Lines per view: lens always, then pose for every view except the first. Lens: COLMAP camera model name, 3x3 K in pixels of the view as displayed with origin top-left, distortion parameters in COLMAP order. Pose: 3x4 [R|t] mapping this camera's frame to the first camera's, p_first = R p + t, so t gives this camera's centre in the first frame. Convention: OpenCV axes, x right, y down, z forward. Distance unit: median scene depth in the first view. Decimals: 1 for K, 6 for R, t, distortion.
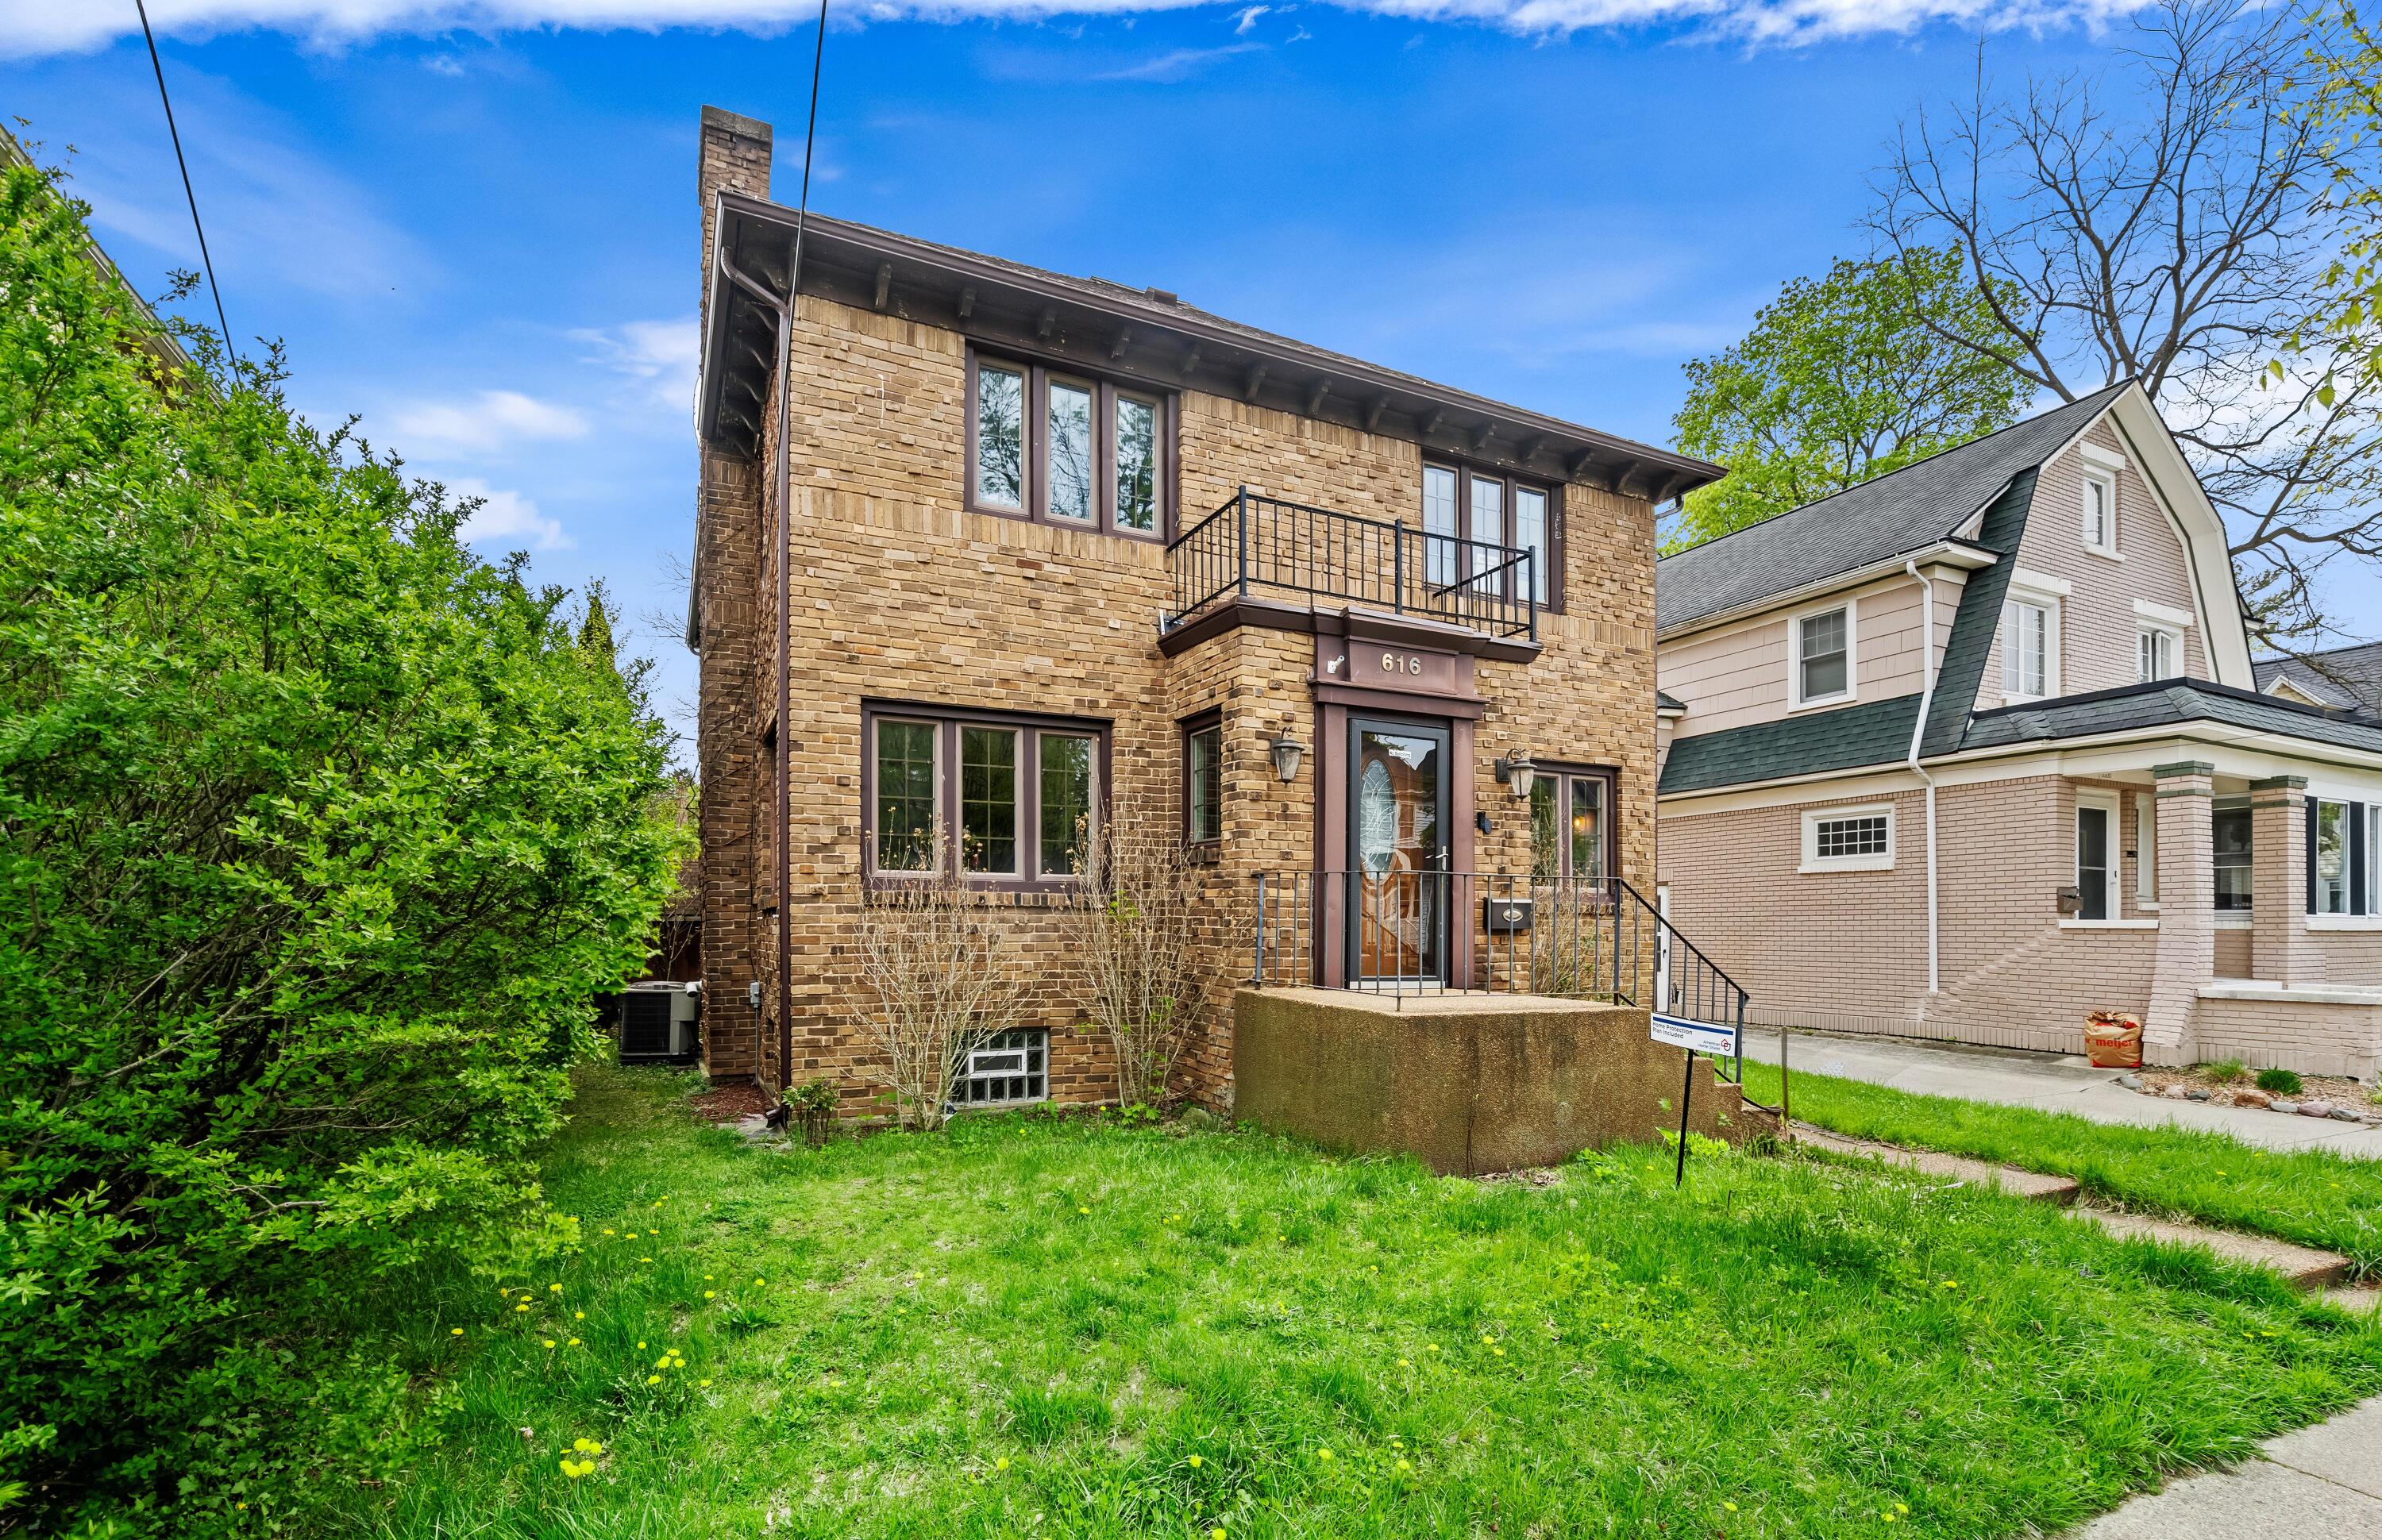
lens RADIAL K [[1110.6, 0, 1201.2], [0, 1110.6, 925.7], [0, 0, 1]] dist [-0.000867, -0.000031]
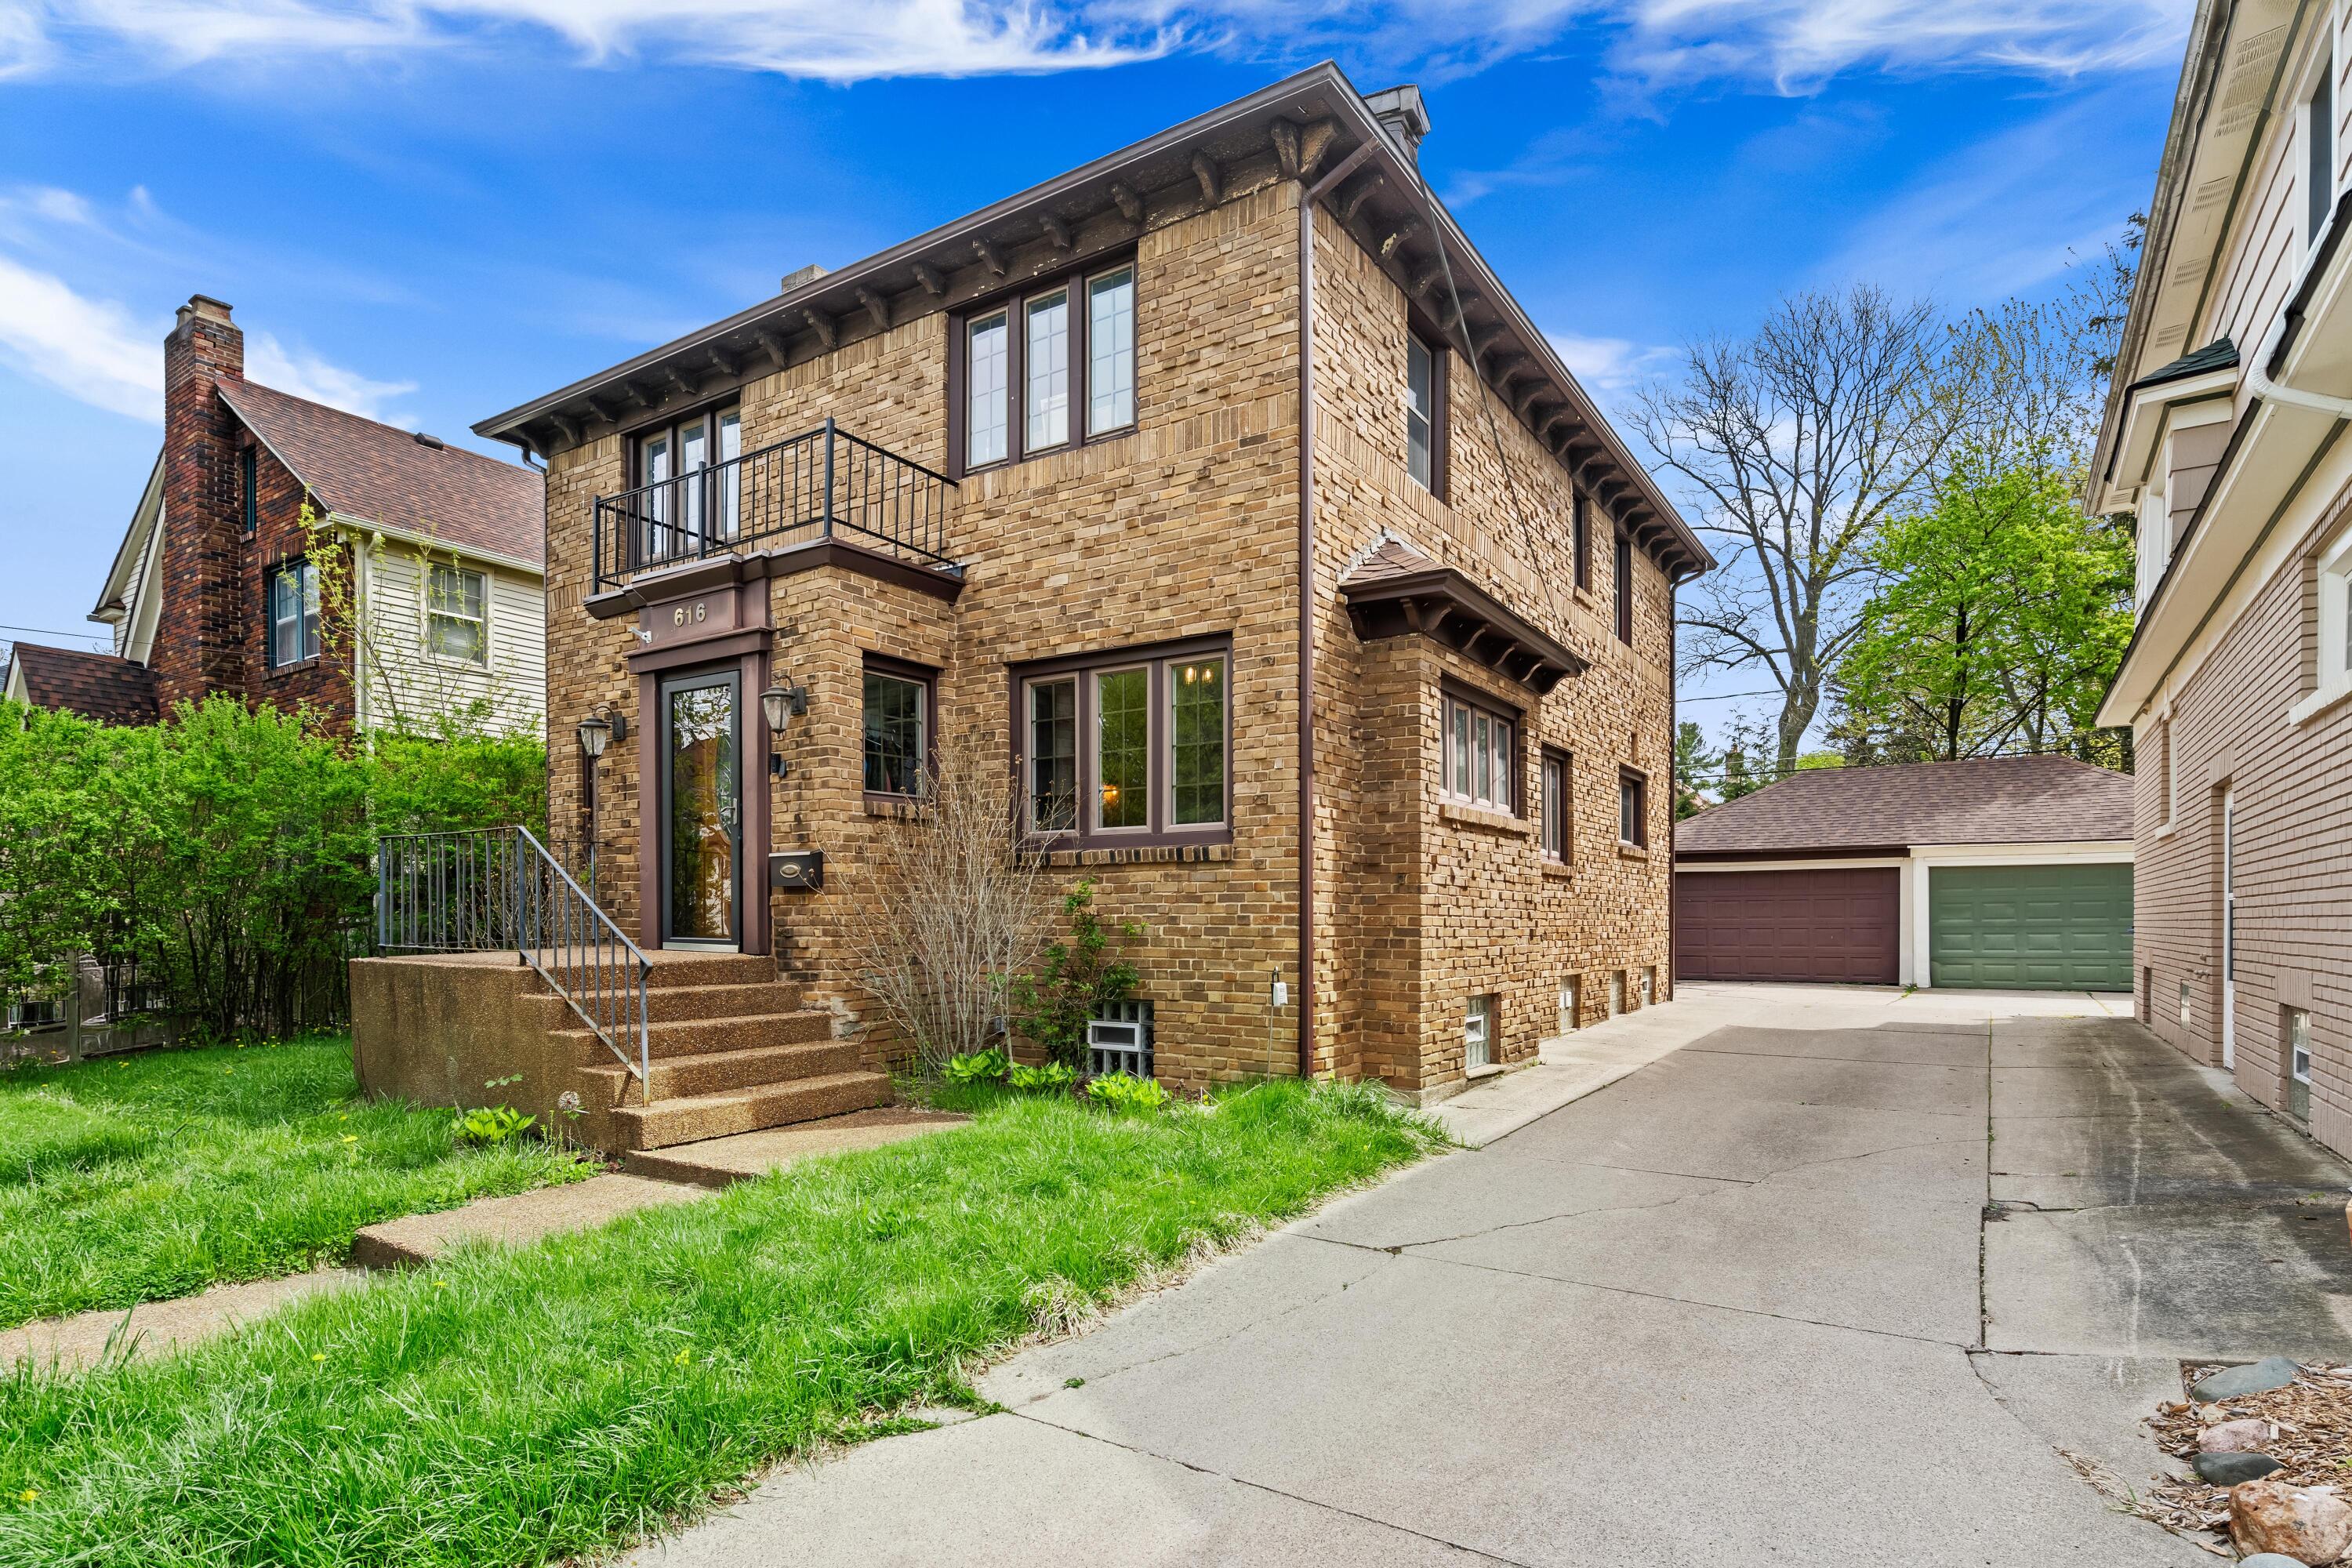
lens RADIAL K [[1221.4, 0, 1160.2], [0, 1221.4, 935.5], [0, 0, 1]] dist [-0.001250, 0.001970]
pose [[0.496003, 0.009711, -0.868267, 1.347181], [0.006260, 0.999871, 0.014759, 0.030955], [0.868298, -0.012755, 0.495878, 0.849595]]
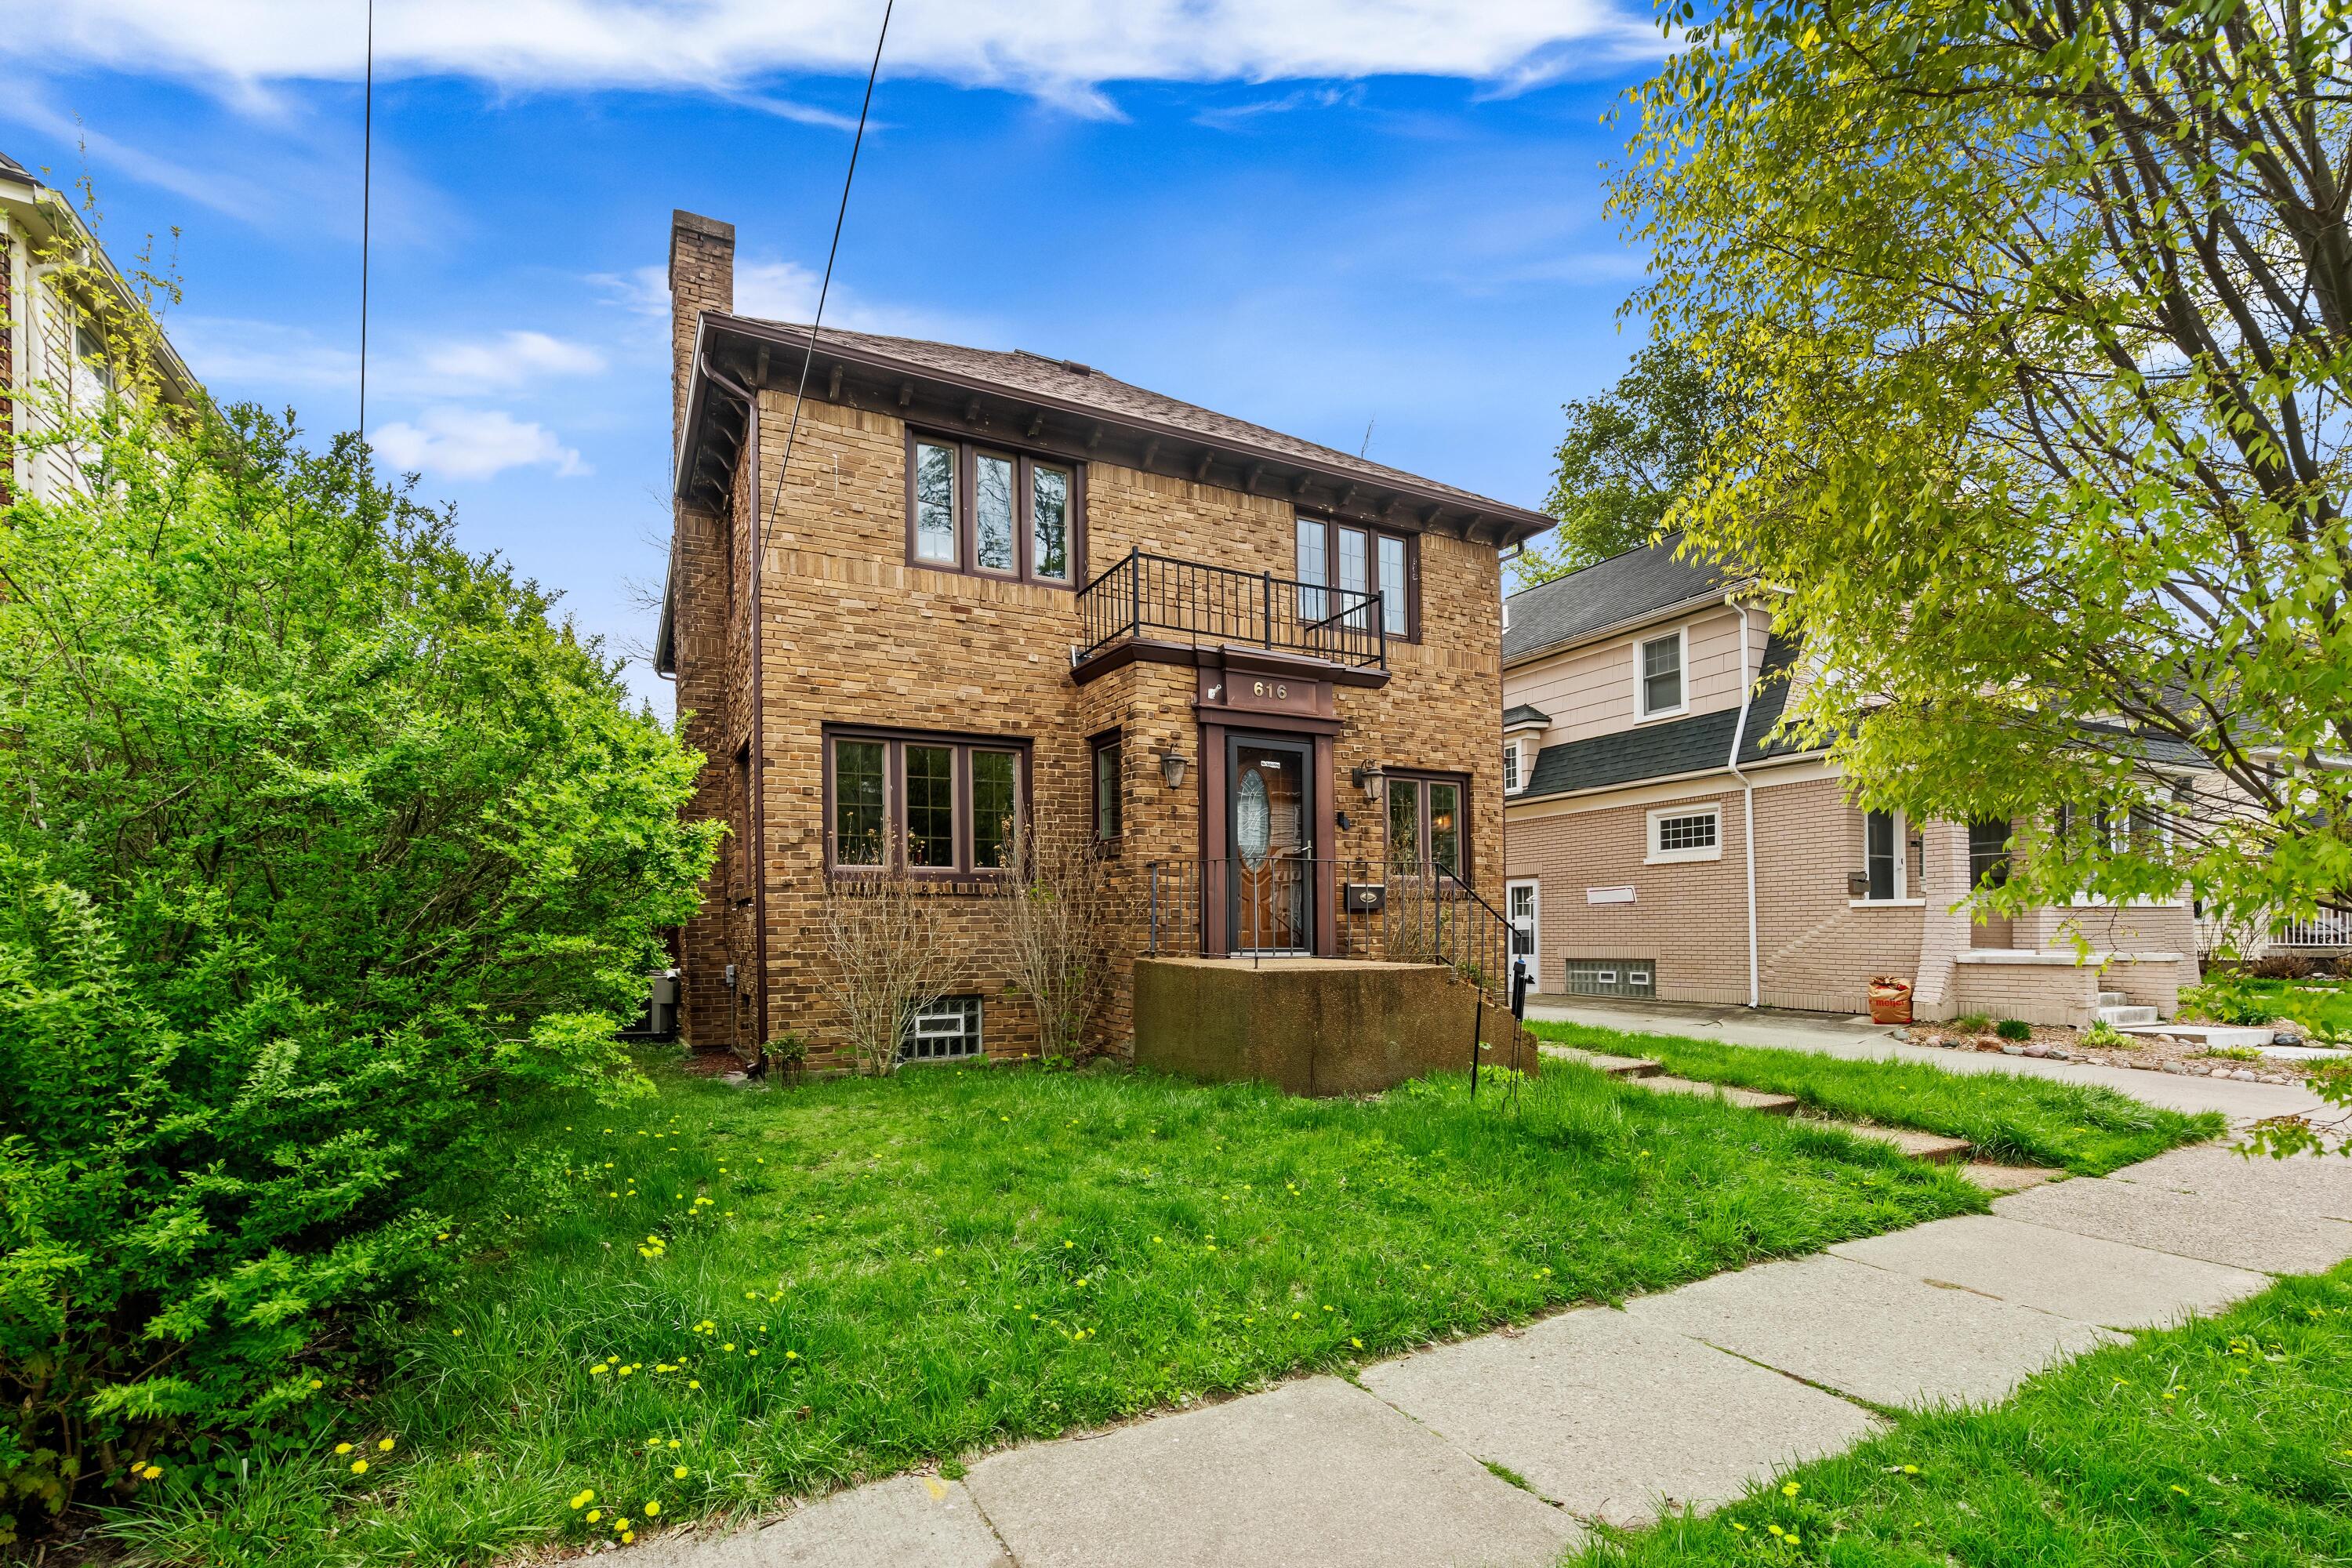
lens RADIAL K [[1077.4, 0, 1175.9], [0, 1077.4, 926.6], [0, 0, 1]] dist [-0.000454, 0.000121]
pose [[0.999467, -0.013160, 0.029877, 0.039739], [0.013247, 0.999909, -0.002724, 0.024698], [-0.029838, 0.003119, 0.999550, -0.177528]]
